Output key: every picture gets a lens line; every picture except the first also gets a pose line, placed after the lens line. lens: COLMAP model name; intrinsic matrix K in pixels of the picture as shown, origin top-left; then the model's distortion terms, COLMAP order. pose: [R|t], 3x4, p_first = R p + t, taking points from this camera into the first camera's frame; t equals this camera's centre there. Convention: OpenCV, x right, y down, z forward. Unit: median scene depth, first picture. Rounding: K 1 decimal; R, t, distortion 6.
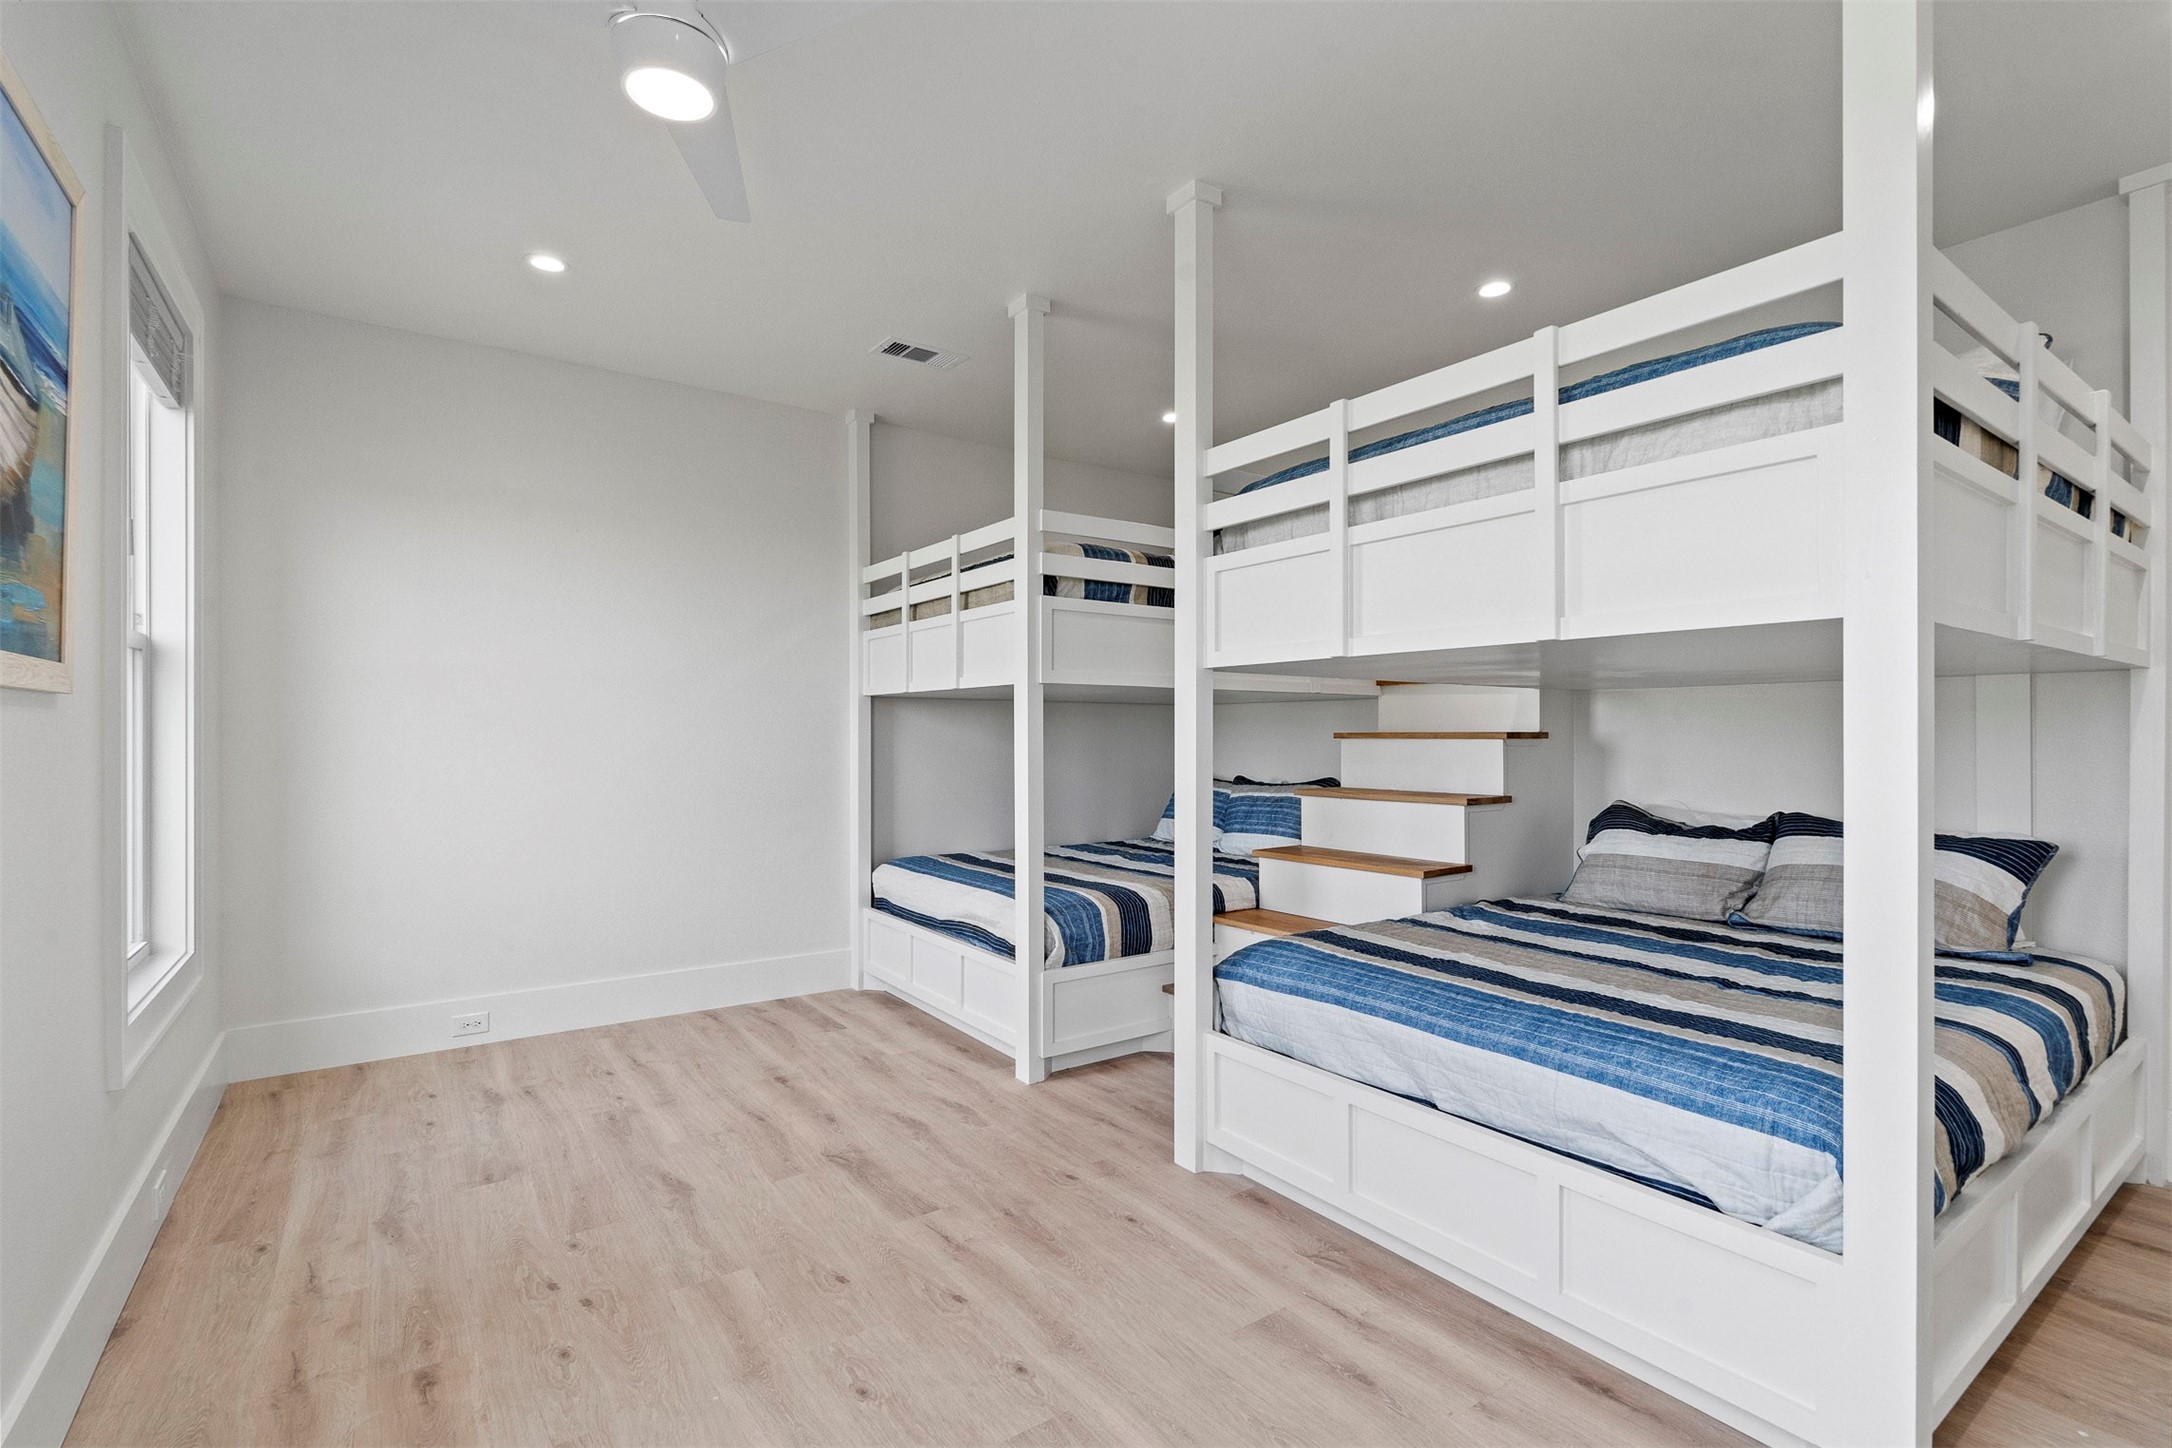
lens RADIAL K [[987.8, 0, 1076.9], [0, 987.8, 725.7], [0, 0, 1]] dist [-0.004528, 0.000220]
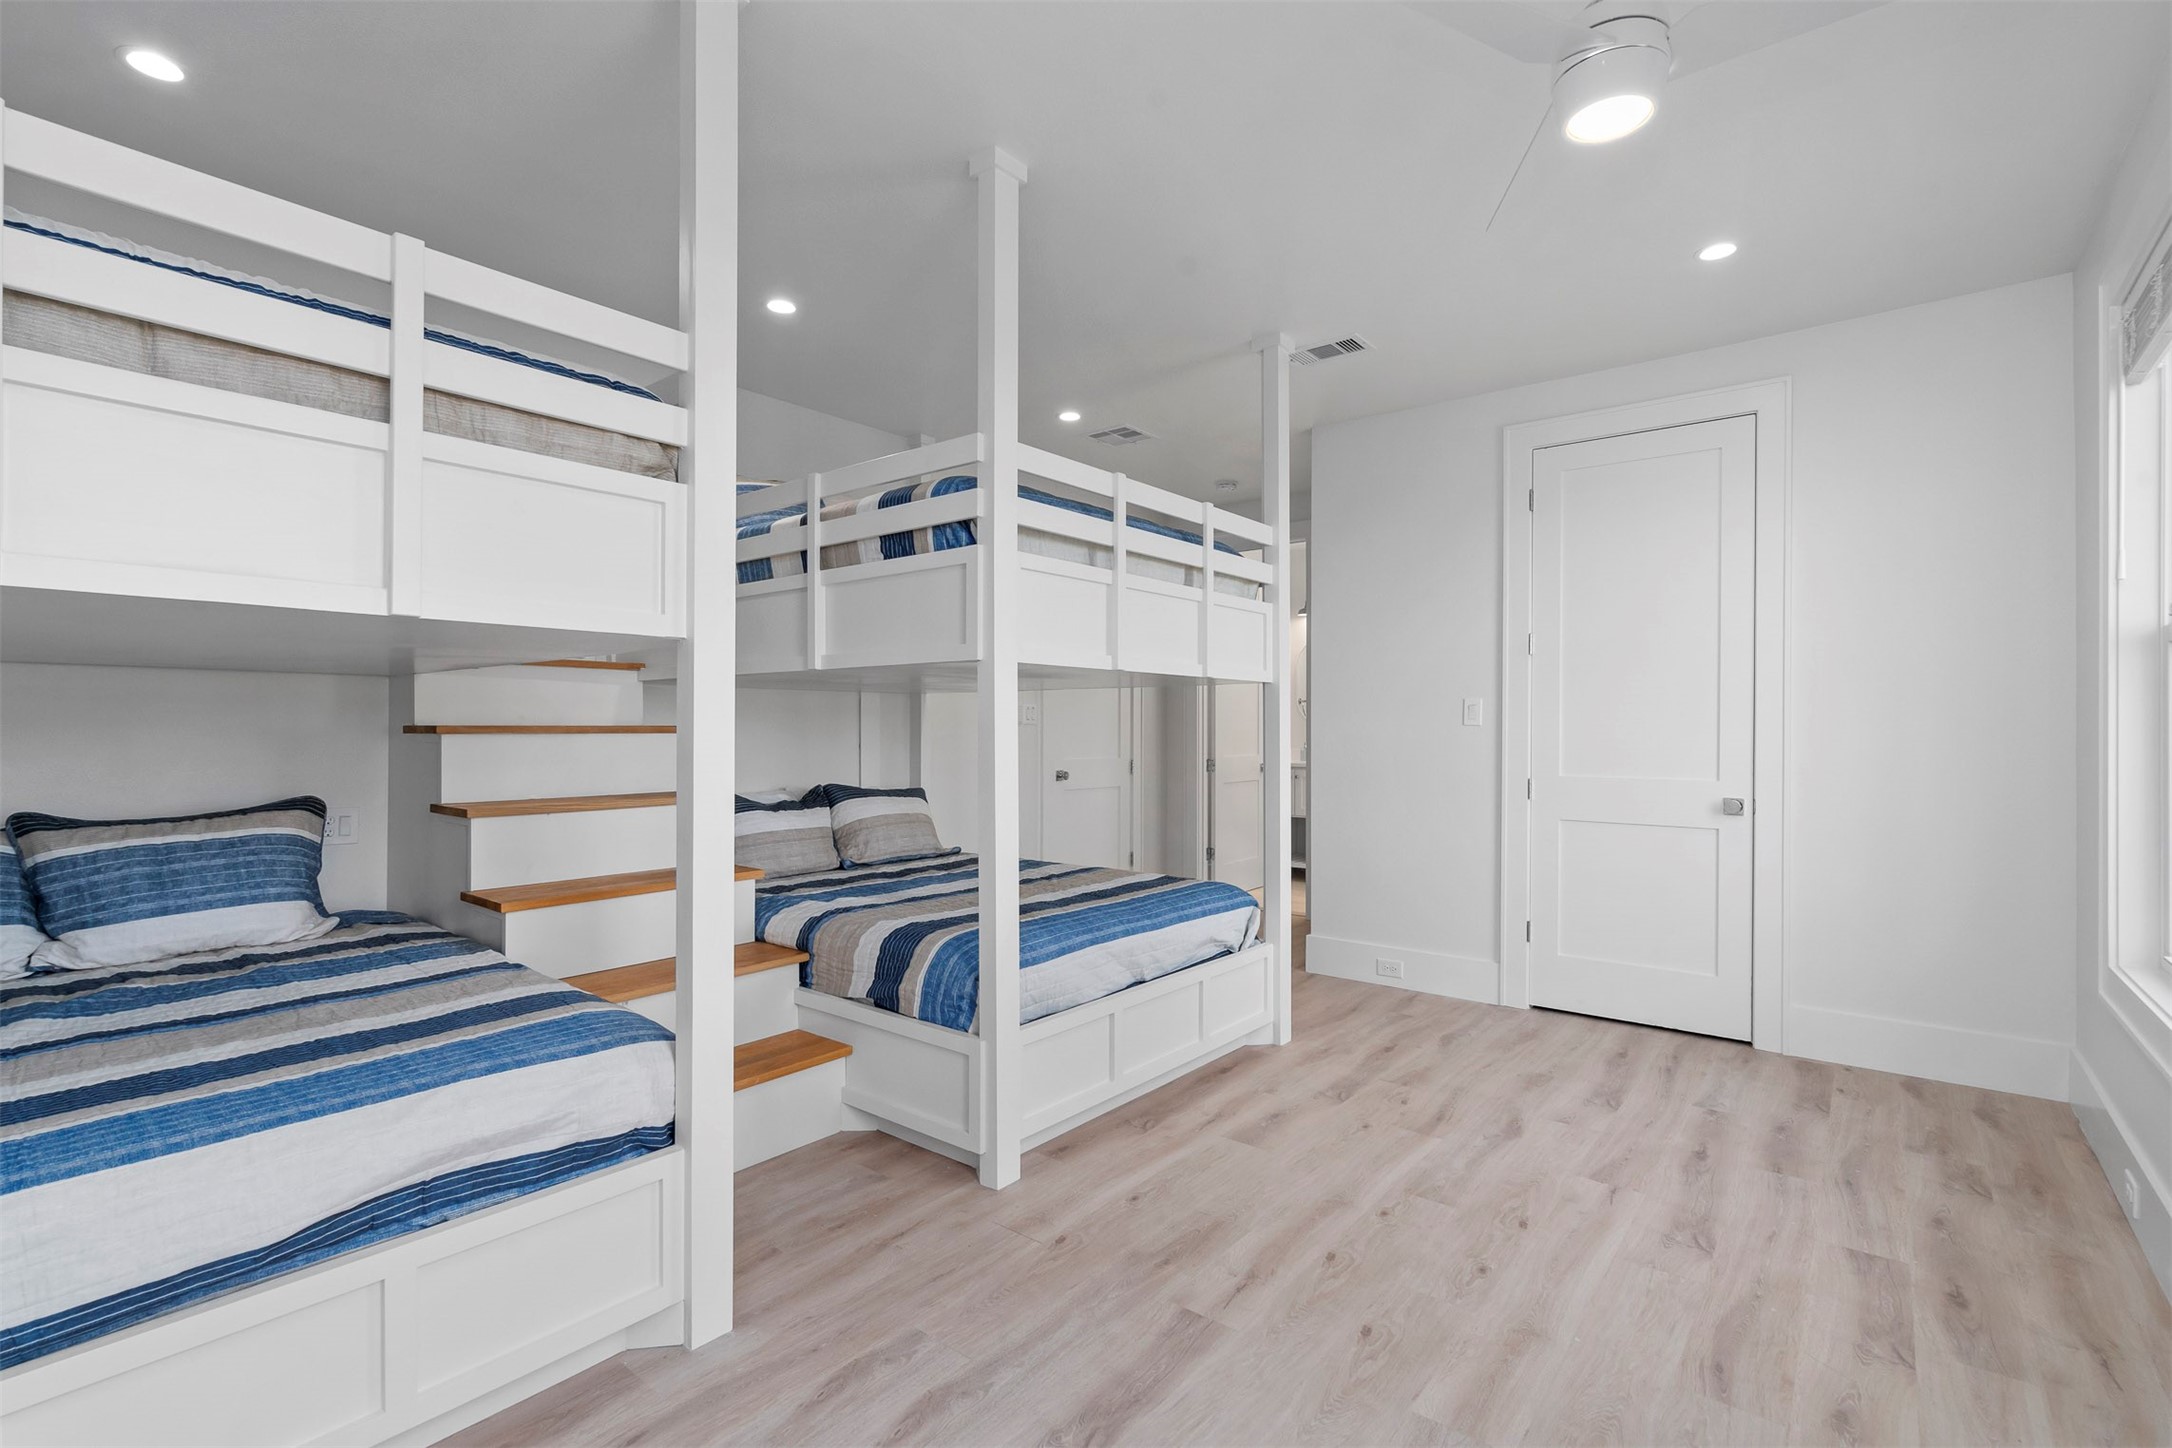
lens RADIAL K [[987.8, 0, 1076.9], [0, 987.8, 725.7], [0, 0, 1]] dist [-0.004528, 0.000220]
pose [[-0.272354, 0.000680, 0.962197, -0.874778], [-0.011327, 0.999928, -0.003913, 0.007617], [-0.962131, -0.011965, -0.272326, 1.269428]]
